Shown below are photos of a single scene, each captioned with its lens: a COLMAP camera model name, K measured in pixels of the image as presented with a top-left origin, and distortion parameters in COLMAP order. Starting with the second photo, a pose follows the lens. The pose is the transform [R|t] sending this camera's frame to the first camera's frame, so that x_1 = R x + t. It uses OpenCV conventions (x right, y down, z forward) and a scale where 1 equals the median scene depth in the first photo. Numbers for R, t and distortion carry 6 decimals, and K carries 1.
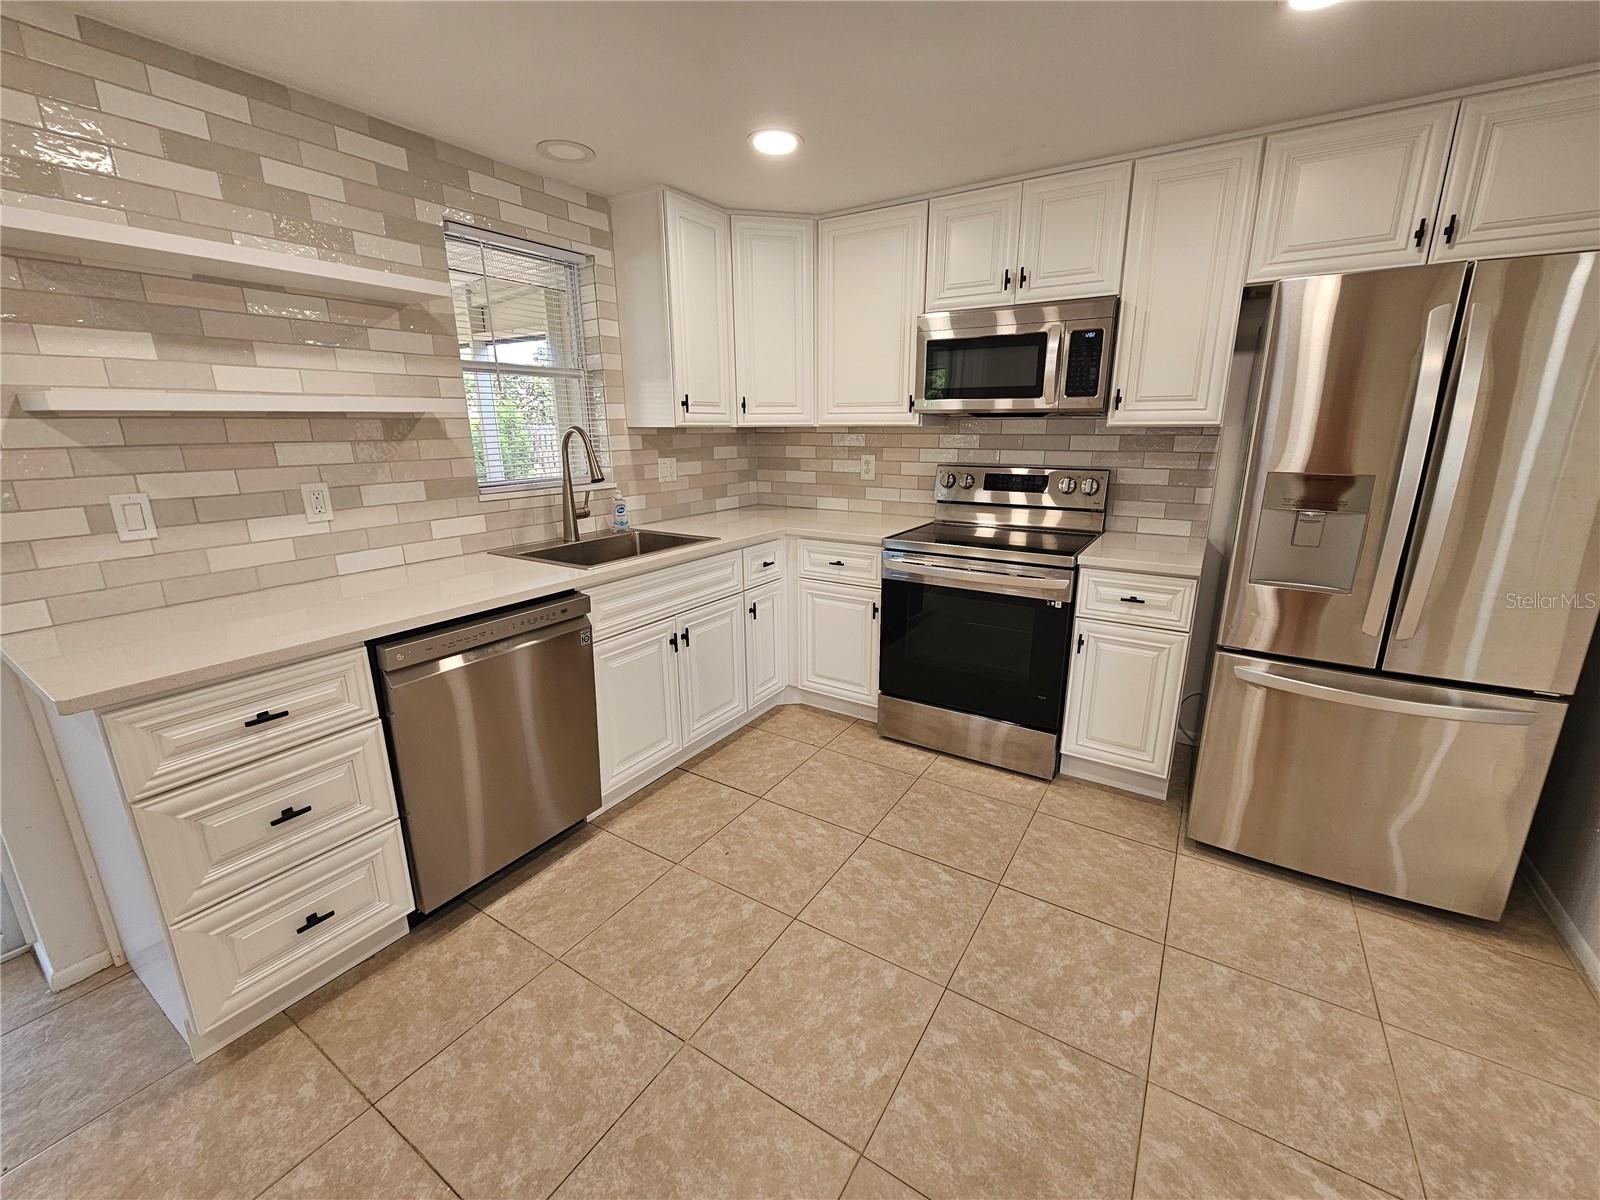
lens RADIAL K [[651.3, 0, 803.2], [0, 651.3, 597.5], [0, 0, 1]] dist [0.007495, -0.000196]
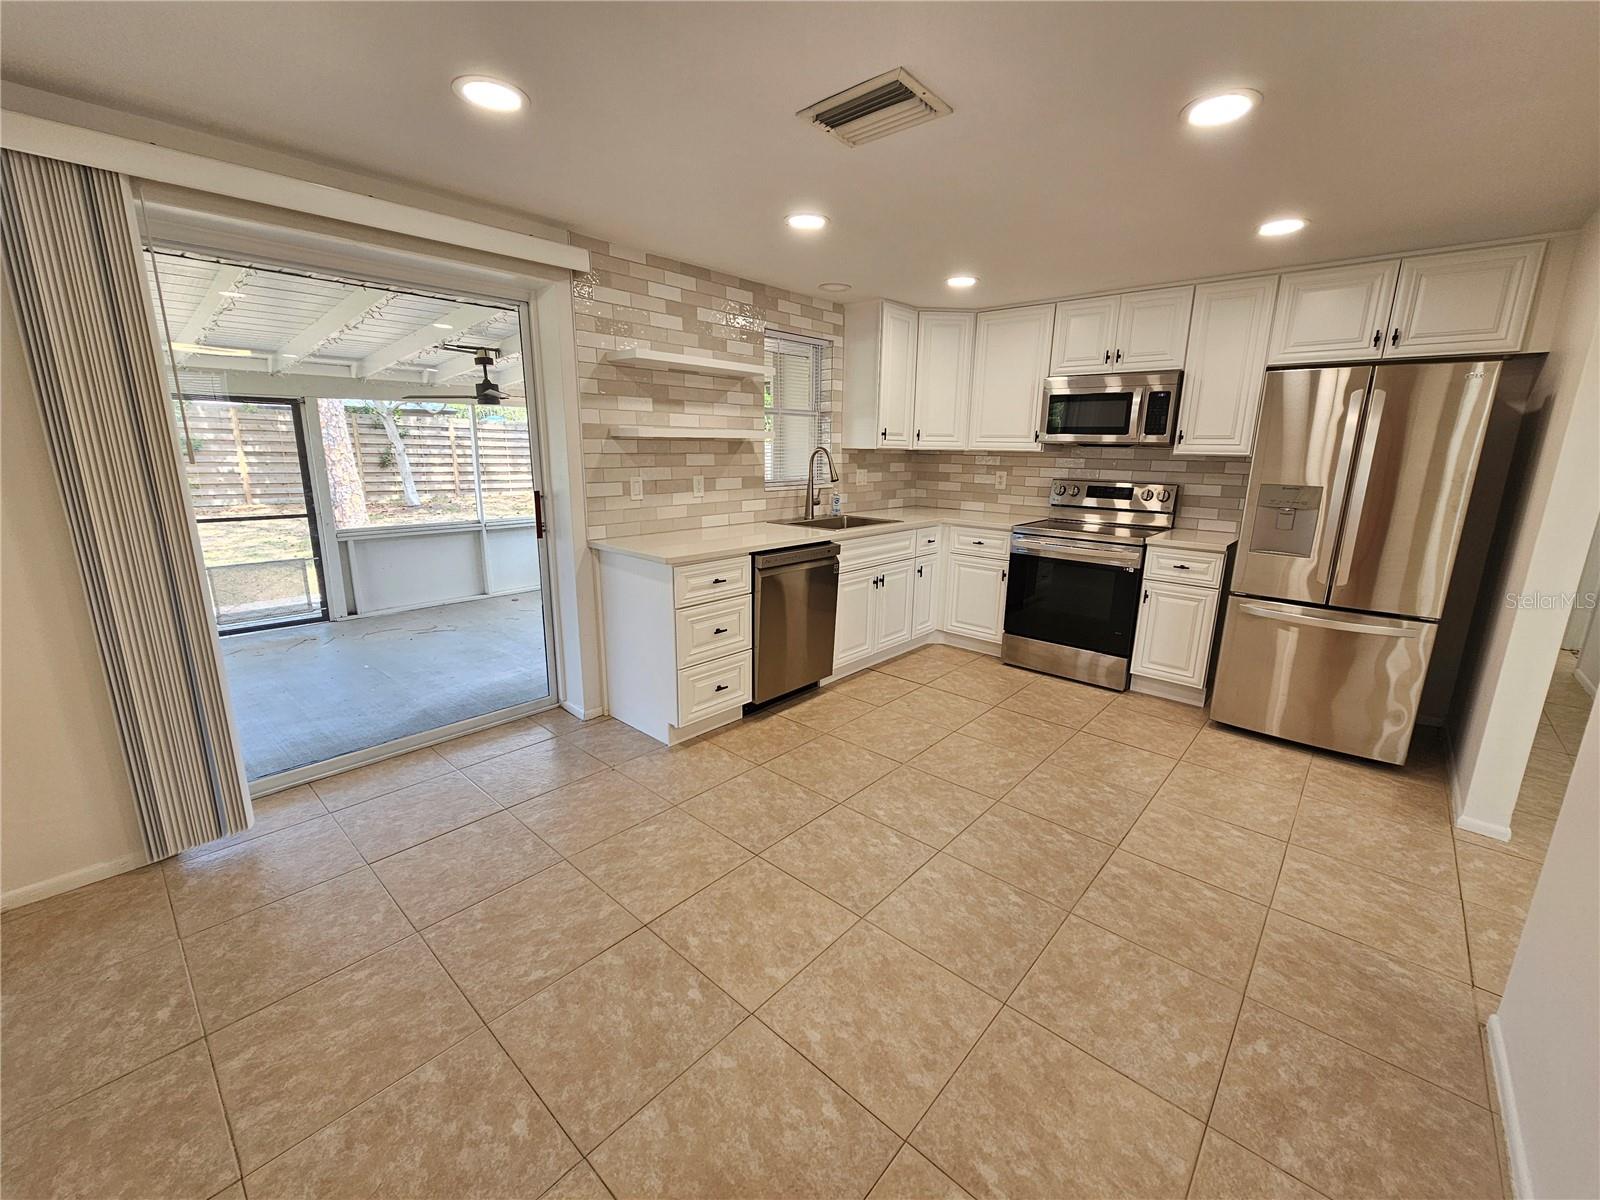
lens RADIAL K [[651.3, 0, 809.0], [0, 651.3, 600.0], [0, 0, 1]] dist [0.007495, -0.000196]
pose [[0.987762, 0.055353, -0.145817, -0.132036], [-0.059543, 0.997924, -0.024525, 0.170318], [0.144157, 0.032907, 0.989008, -0.640701]]
